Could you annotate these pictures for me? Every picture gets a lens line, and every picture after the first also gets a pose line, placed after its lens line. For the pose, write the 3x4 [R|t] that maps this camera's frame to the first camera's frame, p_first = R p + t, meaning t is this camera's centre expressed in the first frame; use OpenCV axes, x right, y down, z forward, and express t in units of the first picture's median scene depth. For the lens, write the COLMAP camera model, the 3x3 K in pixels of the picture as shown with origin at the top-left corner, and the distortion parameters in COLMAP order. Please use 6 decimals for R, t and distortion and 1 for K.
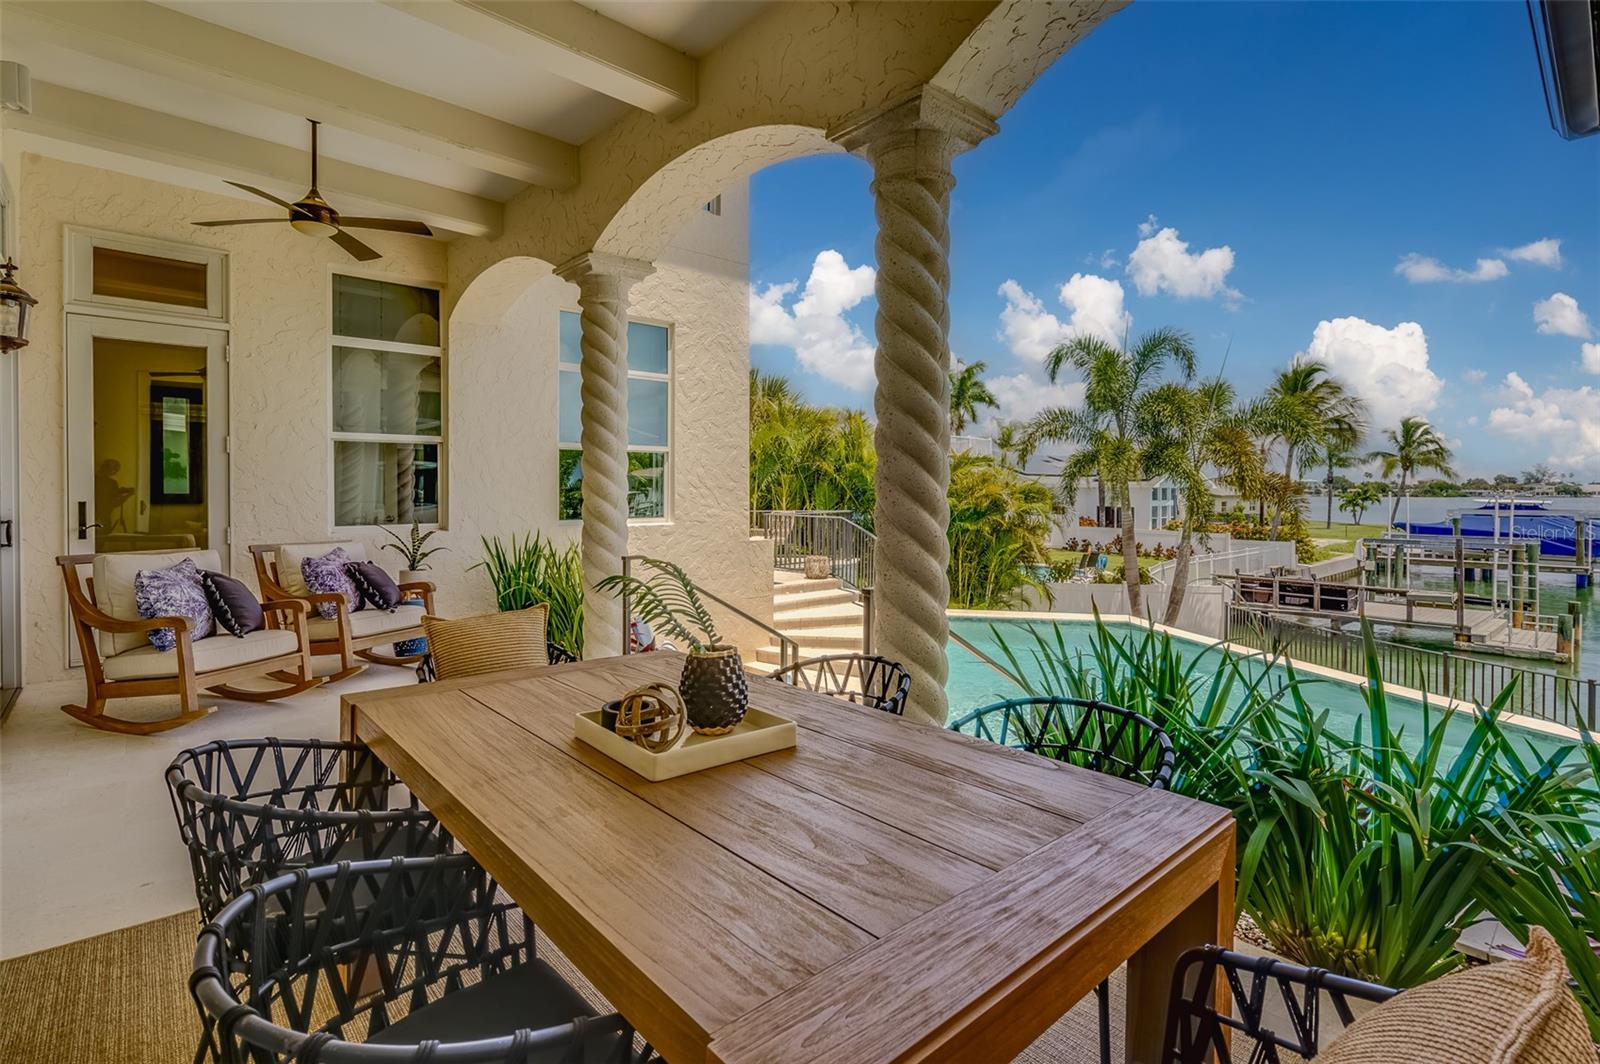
lens RADIAL K [[755.6, 0, 782.1], [0, 755.6, 487.7], [0, 0, 1]] dist [-0.001340, -0.000488]
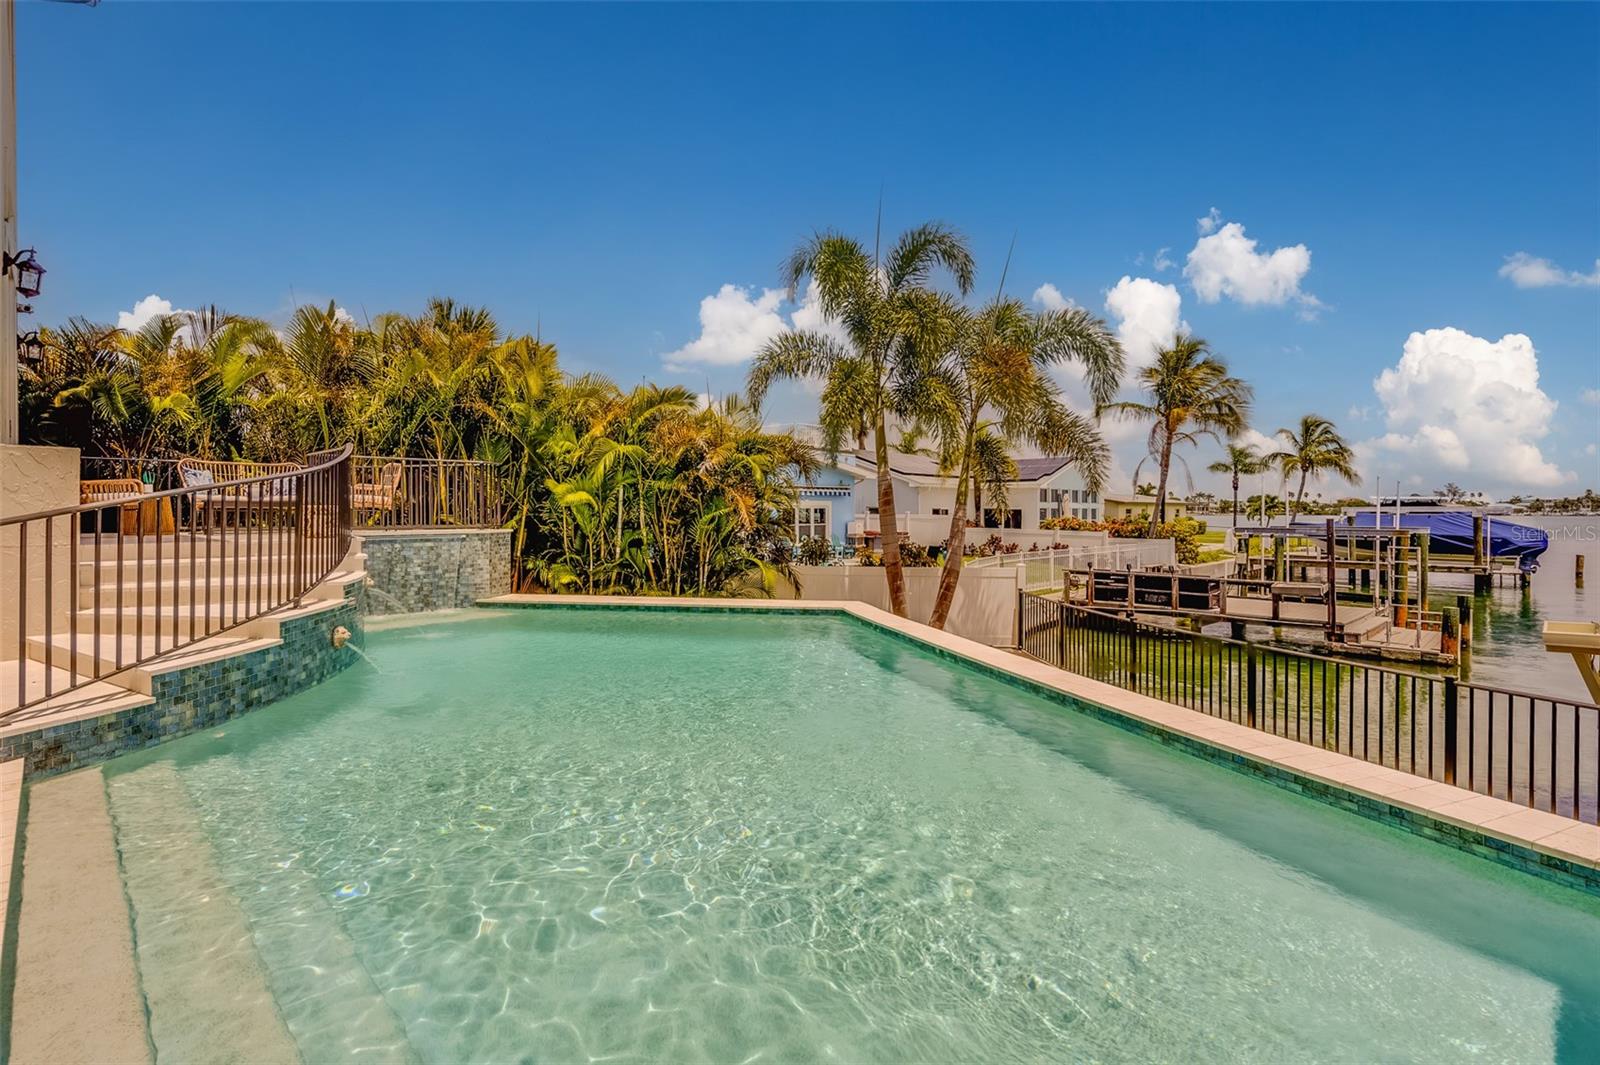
lens RADIAL K [[755.6, 0, 751.4], [0, 755.6, 510.3], [0, 0, 1]] dist [-0.001340, -0.000488]
pose [[0.999195, -0.003034, 0.040004, 0.183592], [0.002928, 0.999992, 0.002696, 0.044403], [-0.040012, -0.002577, 0.999196, 0.155334]]
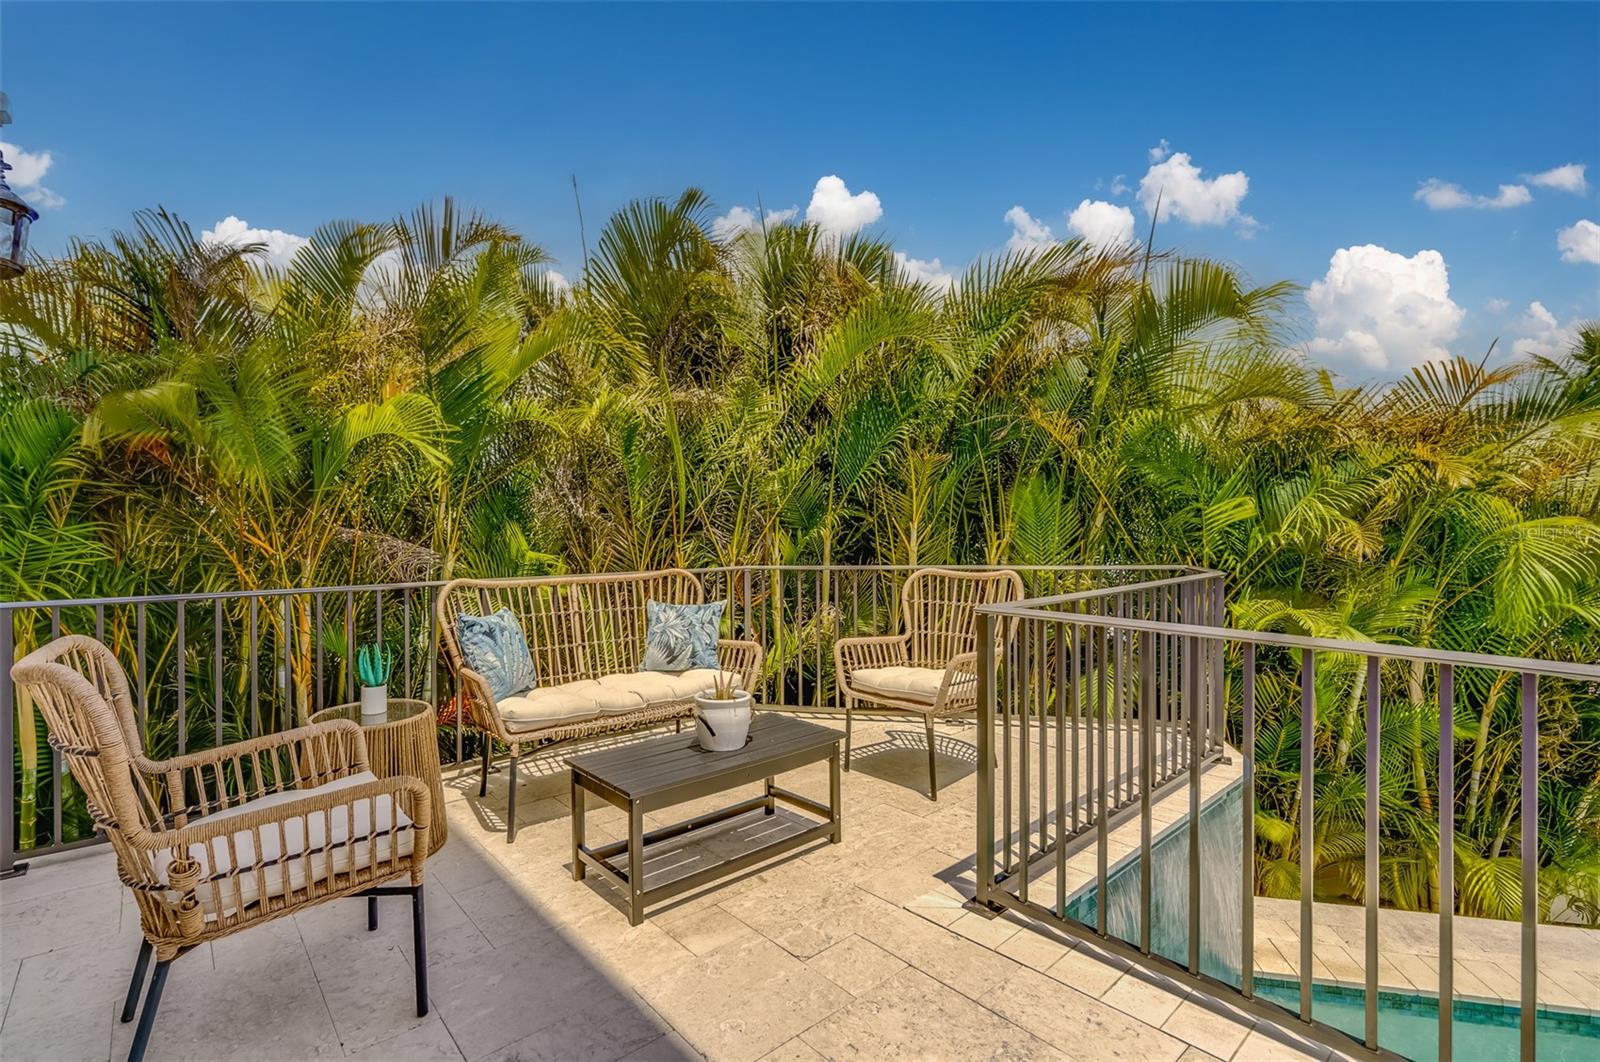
lens RADIAL K [[755.6, 0, 775.3], [0, 755.6, 520.7], [0, 0, 1]] dist [-0.001340, -0.000488]
pose [[0.999828, -0.005748, -0.017608, -0.037015], [0.005910, 0.999941, 0.009122, 0.005189], [0.017555, -0.009225, 0.999803, 0.427950]]
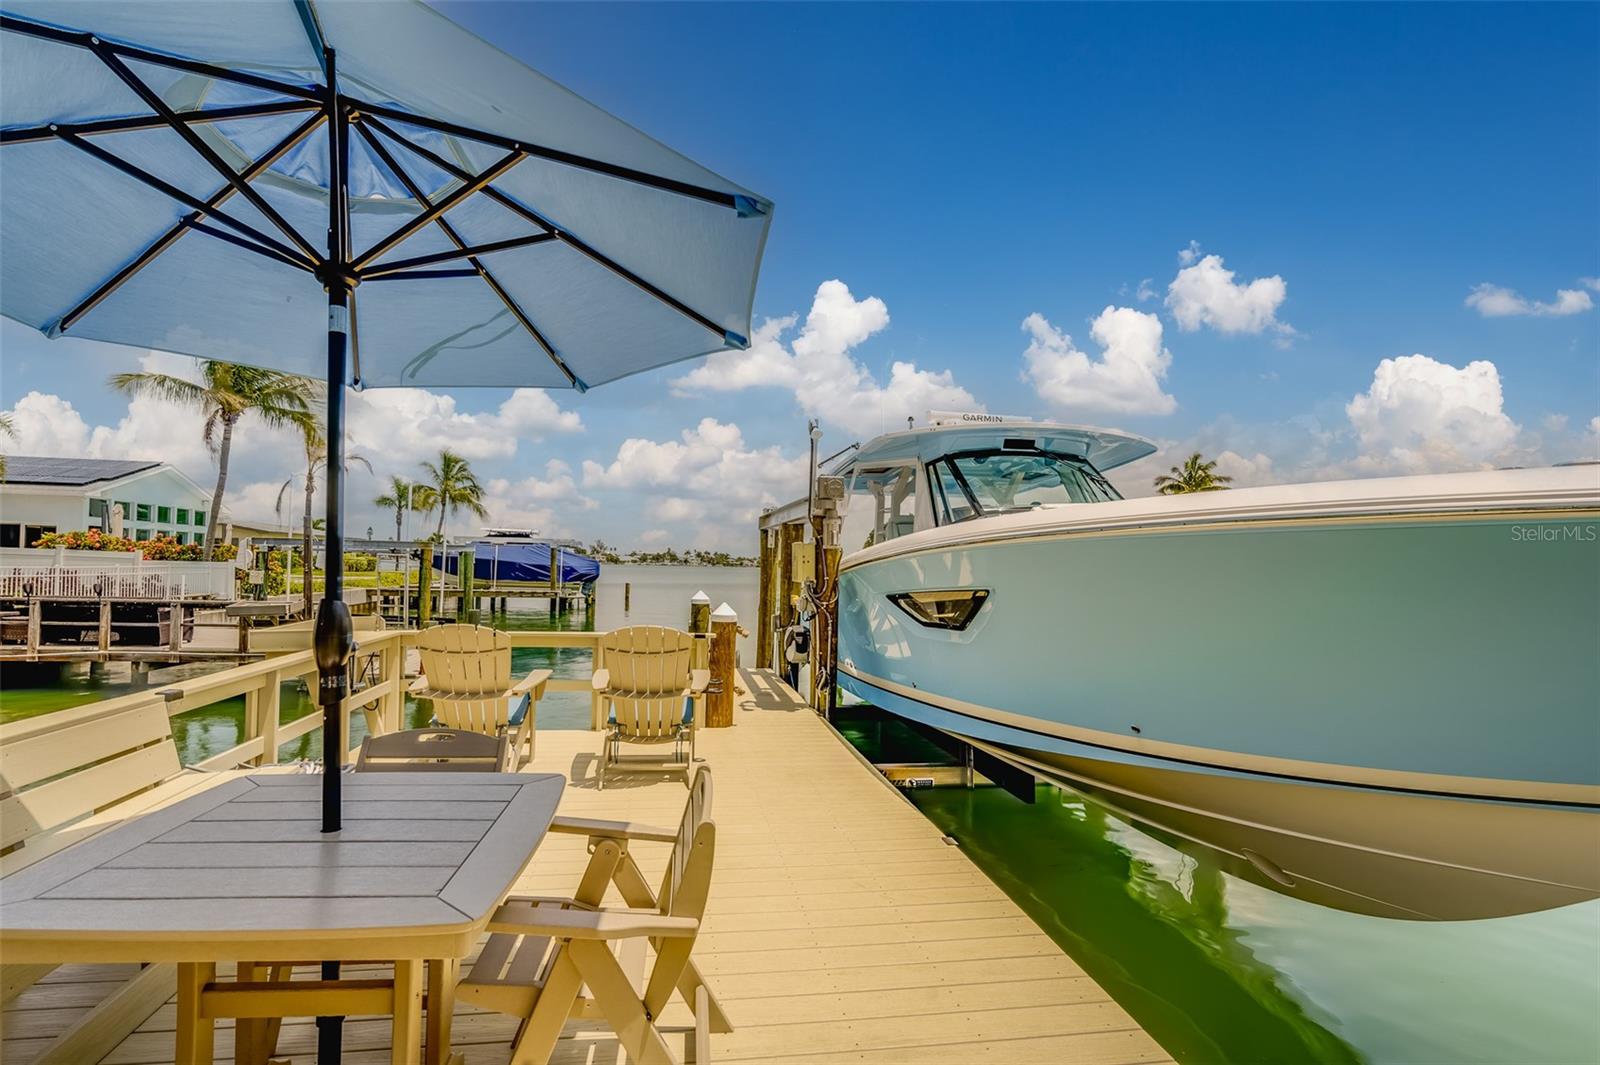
lens RADIAL K [[755.6, 0, 787.0], [0, 755.6, 543.6], [0, 0, 1]] dist [-0.001340, -0.000488]
pose [[0.512528, 0.031175, 0.858104, 0.451654], [-0.022251, 0.999487, -0.023021, 0.079519], [-0.858382, -0.007295, 0.512959, 0.248821]]
